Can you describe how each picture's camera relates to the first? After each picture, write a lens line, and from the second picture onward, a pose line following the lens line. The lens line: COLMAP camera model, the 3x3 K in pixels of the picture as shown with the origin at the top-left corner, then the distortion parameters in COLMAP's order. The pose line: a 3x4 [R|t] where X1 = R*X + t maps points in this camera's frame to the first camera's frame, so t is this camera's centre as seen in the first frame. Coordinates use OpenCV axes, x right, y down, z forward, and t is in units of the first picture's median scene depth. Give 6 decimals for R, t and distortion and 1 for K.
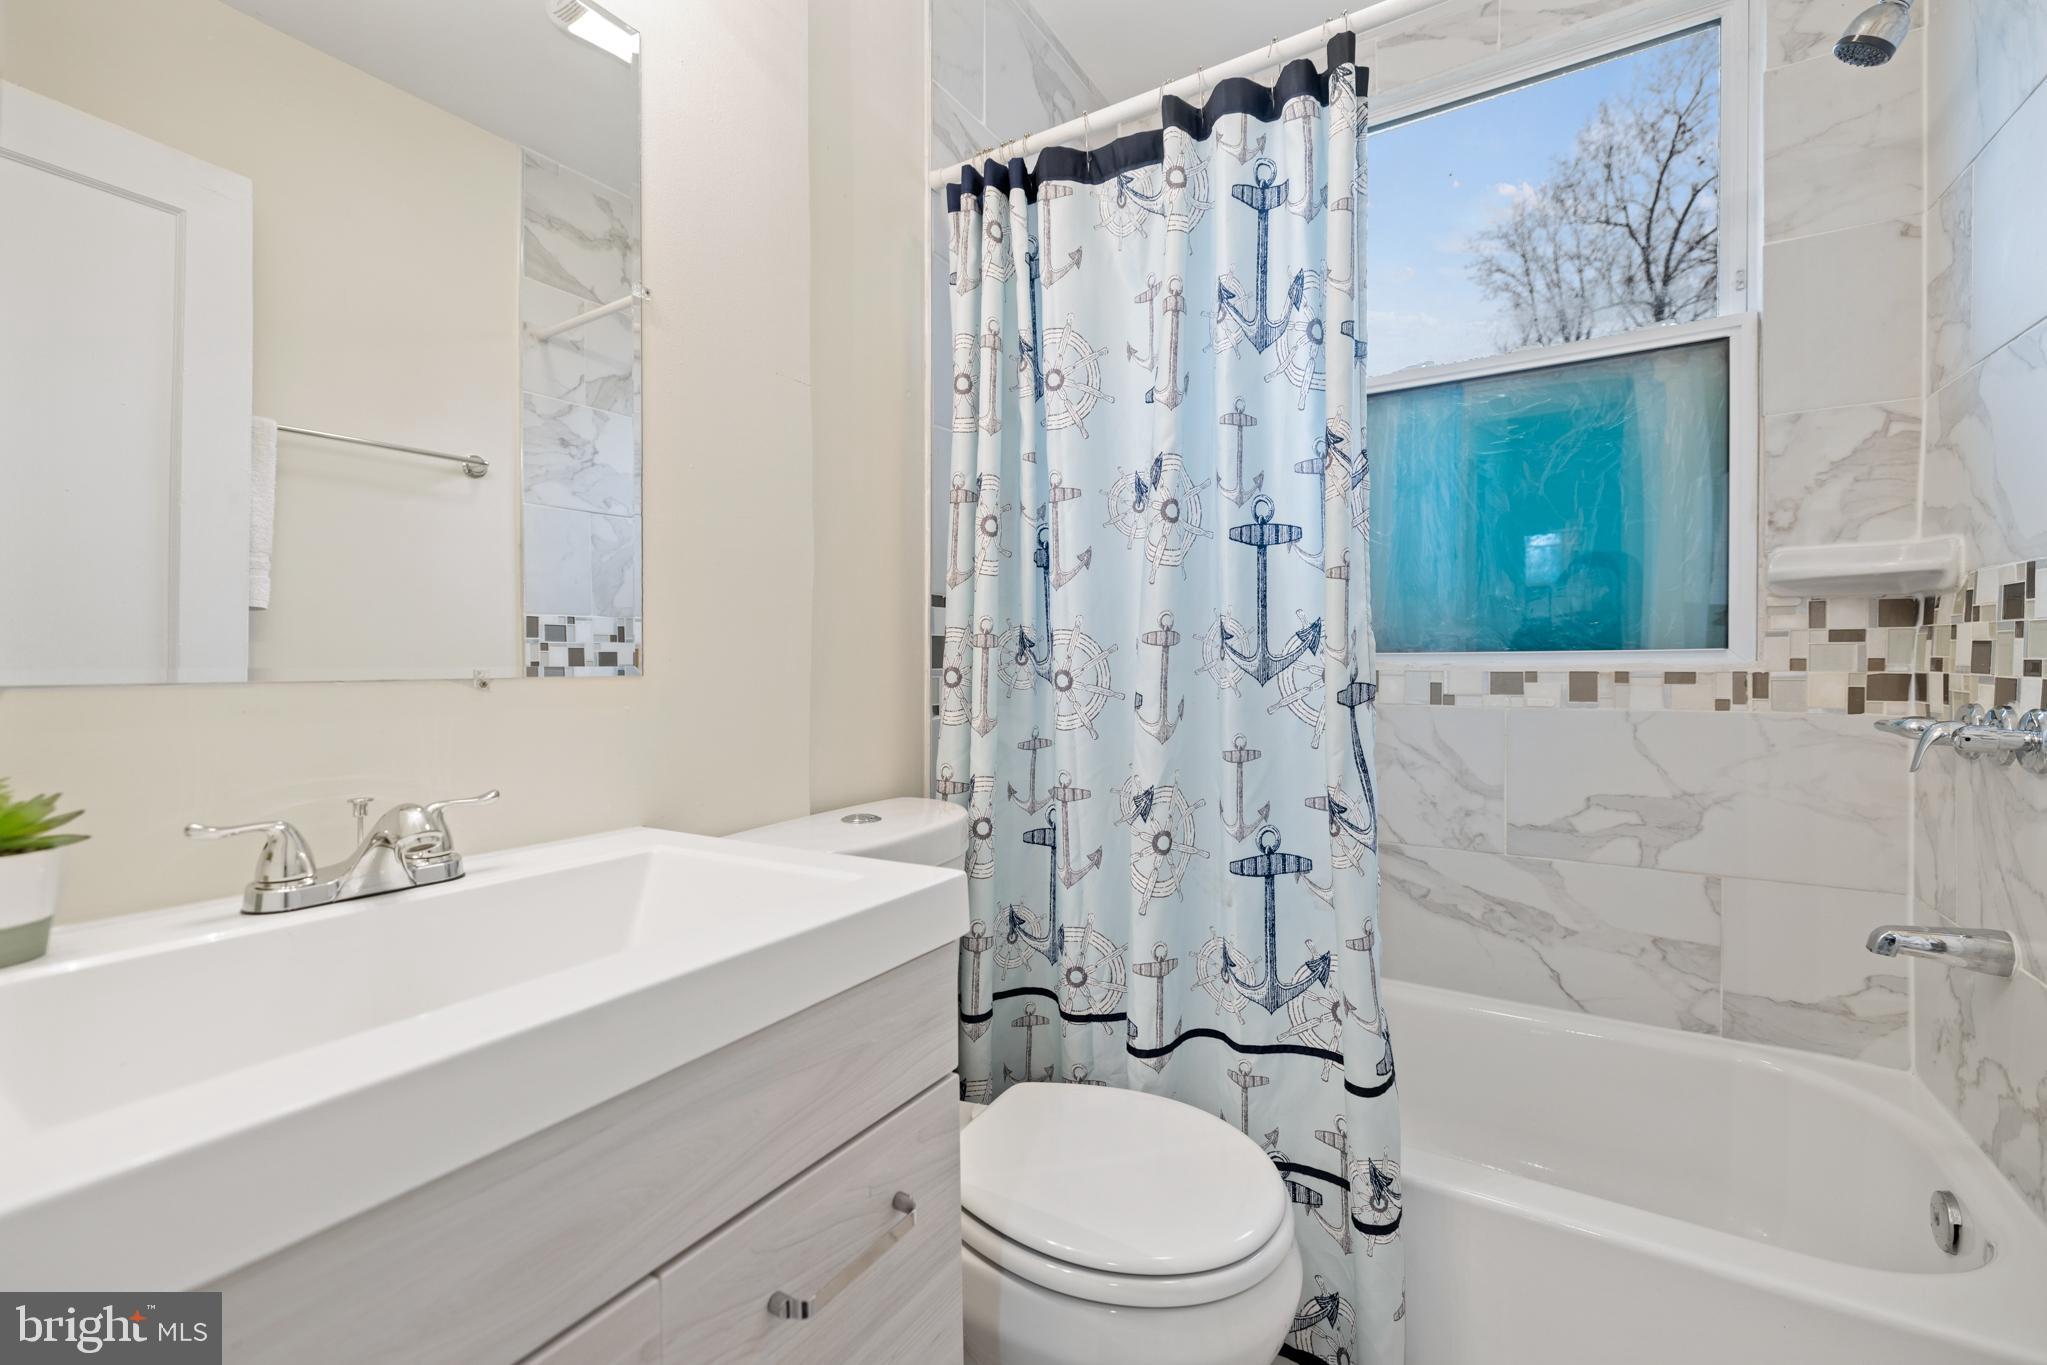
lens RADIAL K [[858.2, 0, 1014.4], [0, 858.2, 683.5], [0, 0, 1]] dist [-0.014122, 0.001746]
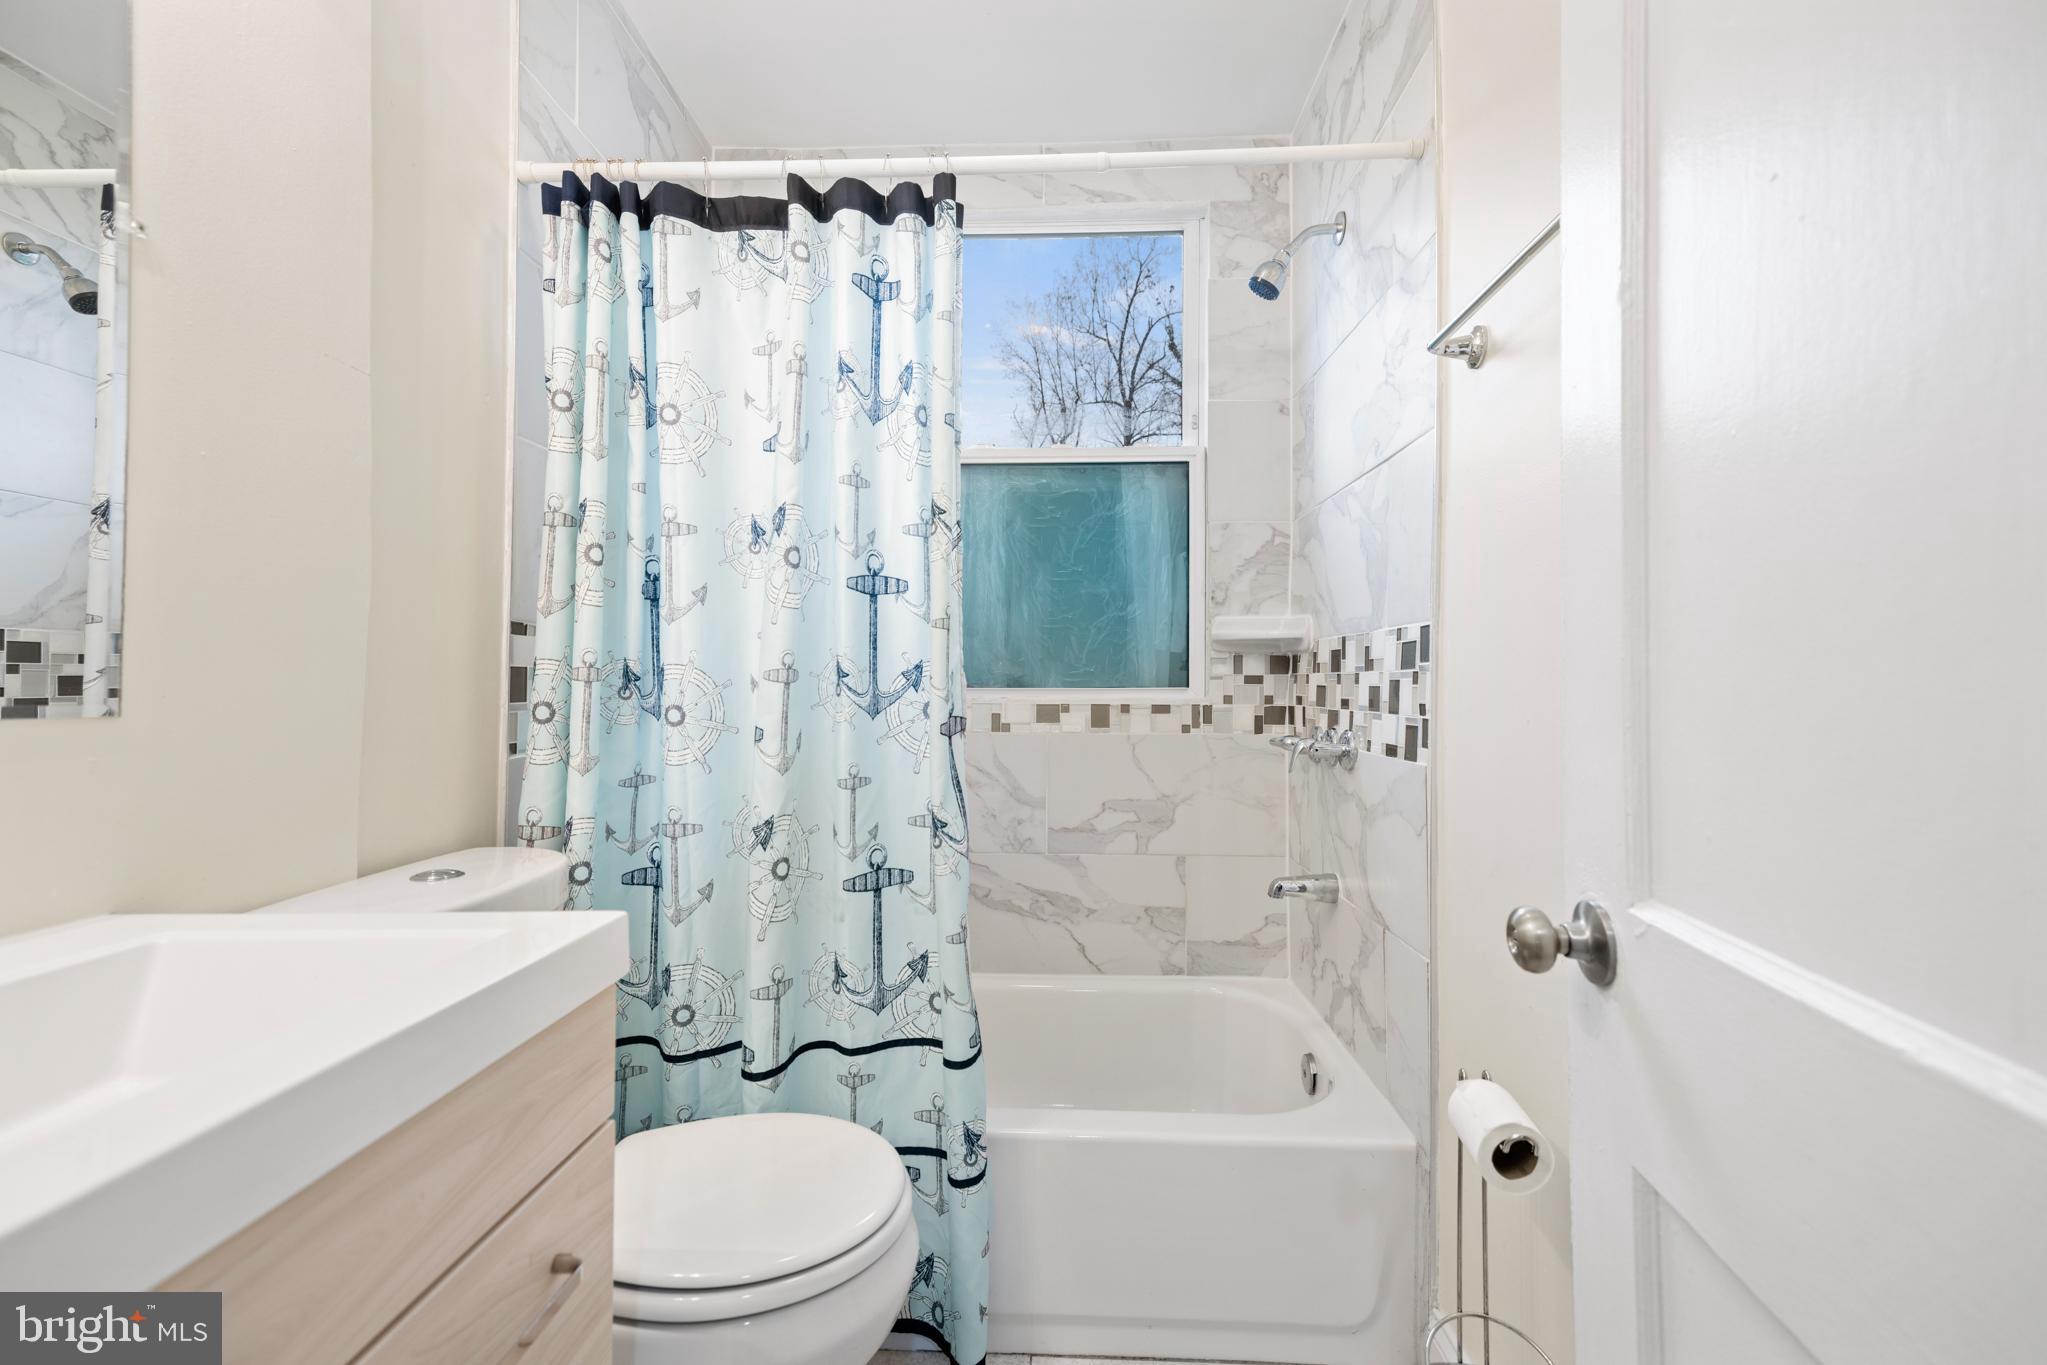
lens RADIAL K [[858.2, 0, 1031.9], [0, 858.2, 690.2], [0, 0, 1]] dist [-0.014122, 0.001746]
pose [[0.858095, 0.007171, 0.513440, -0.097892], [0.004455, 0.999761, -0.021409, -0.009750], [-0.513471, 0.020659, 0.857858, -0.061138]]
